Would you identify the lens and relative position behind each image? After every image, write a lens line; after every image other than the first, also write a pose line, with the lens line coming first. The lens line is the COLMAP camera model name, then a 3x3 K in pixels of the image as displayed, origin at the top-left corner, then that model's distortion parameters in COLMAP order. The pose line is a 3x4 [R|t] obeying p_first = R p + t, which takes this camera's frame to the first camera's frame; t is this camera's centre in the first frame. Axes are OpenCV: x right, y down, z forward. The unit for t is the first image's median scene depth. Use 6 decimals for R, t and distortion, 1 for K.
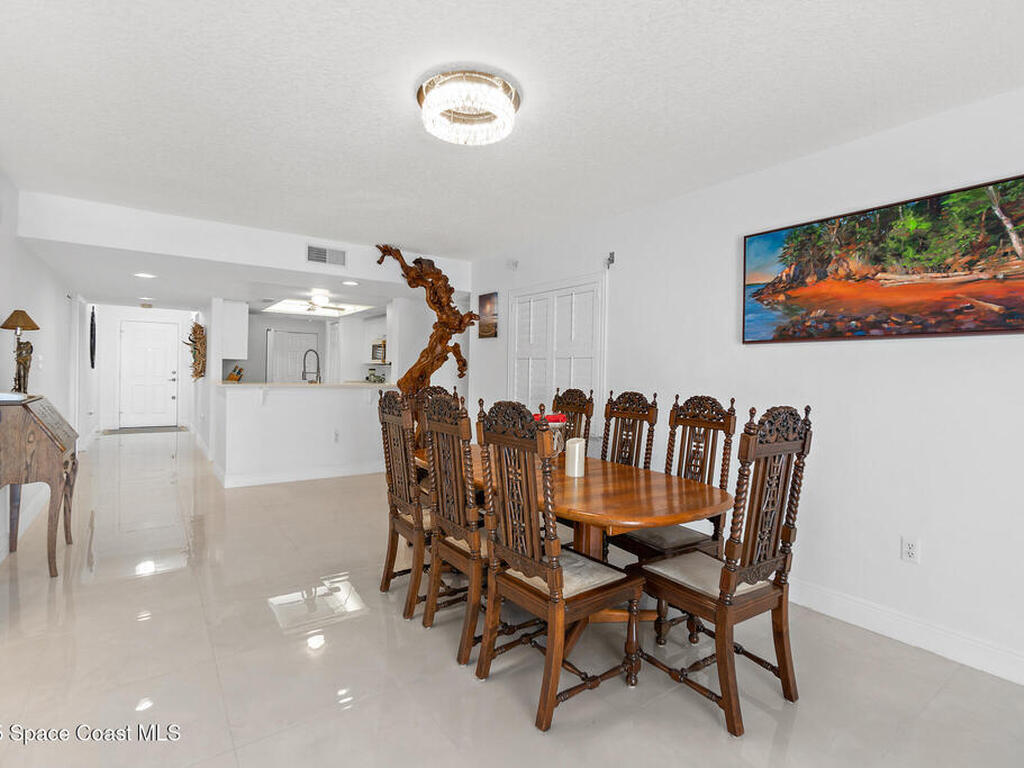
lens RADIAL K [[498.8, 0, 505.4], [0, 498.8, 371.7], [0, 0, 1]] dist [-0.002352, -0.000032]
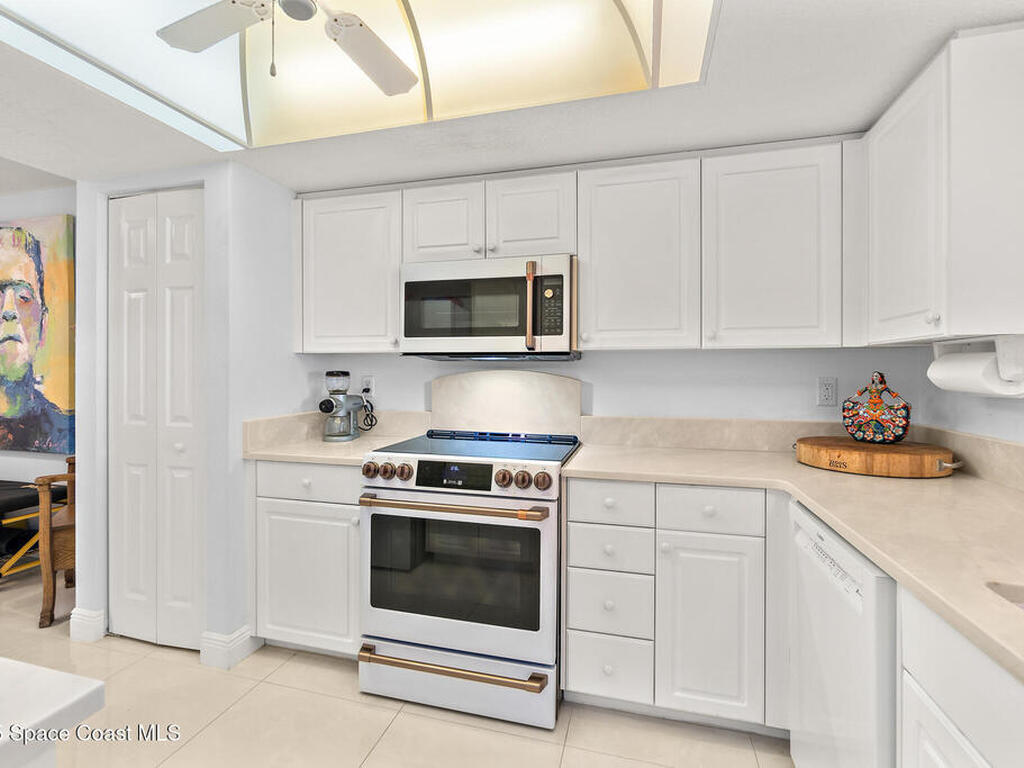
lens RADIAL K [[498.8, 0, 505.4], [0, 498.8, 371.7], [0, 0, 1]] dist [-0.002352, -0.000032]
pose [[0.780044, -0.019618, 0.625417, -1.035642], [0.013584, 0.999804, 0.014419, -0.023737], [-0.625577, -0.002752, 0.780157, 1.996076]]
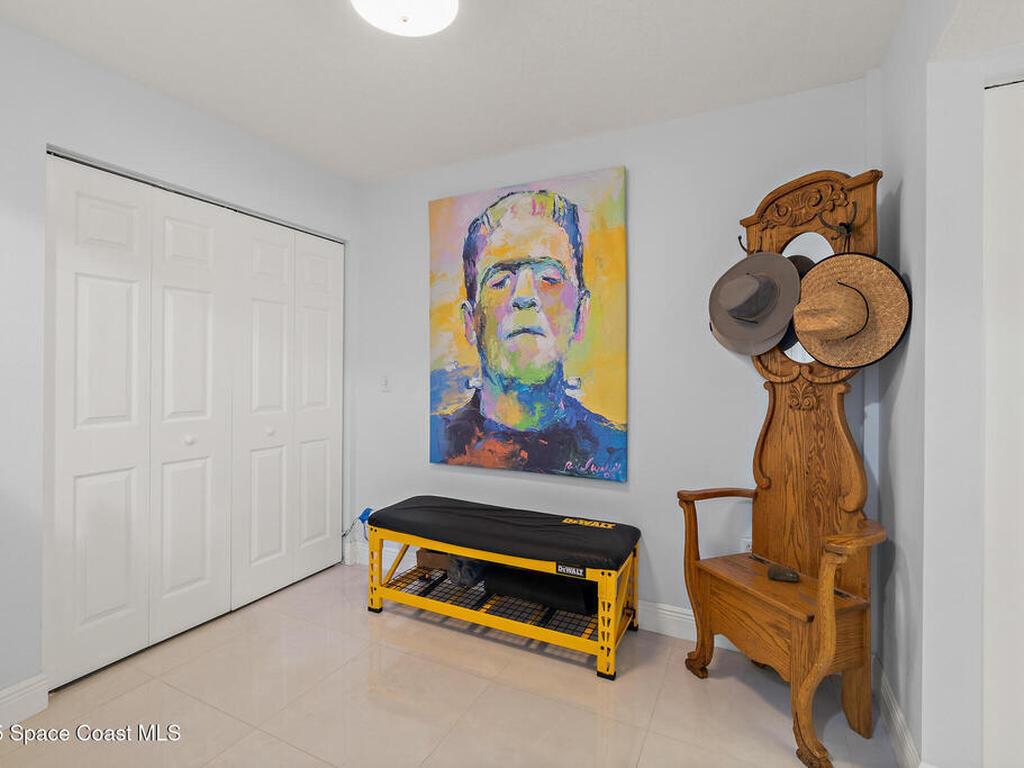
lens RADIAL K [[498.8, 0, 505.4], [0, 498.8, 371.7], [0, 0, 1]] dist [-0.002352, -0.000032]
pose [[0.884858, -0.015759, 0.465595, -1.624750], [0.011776, 0.999865, 0.011463, -0.034872], [-0.465712, -0.004660, 0.884924, 2.756877]]
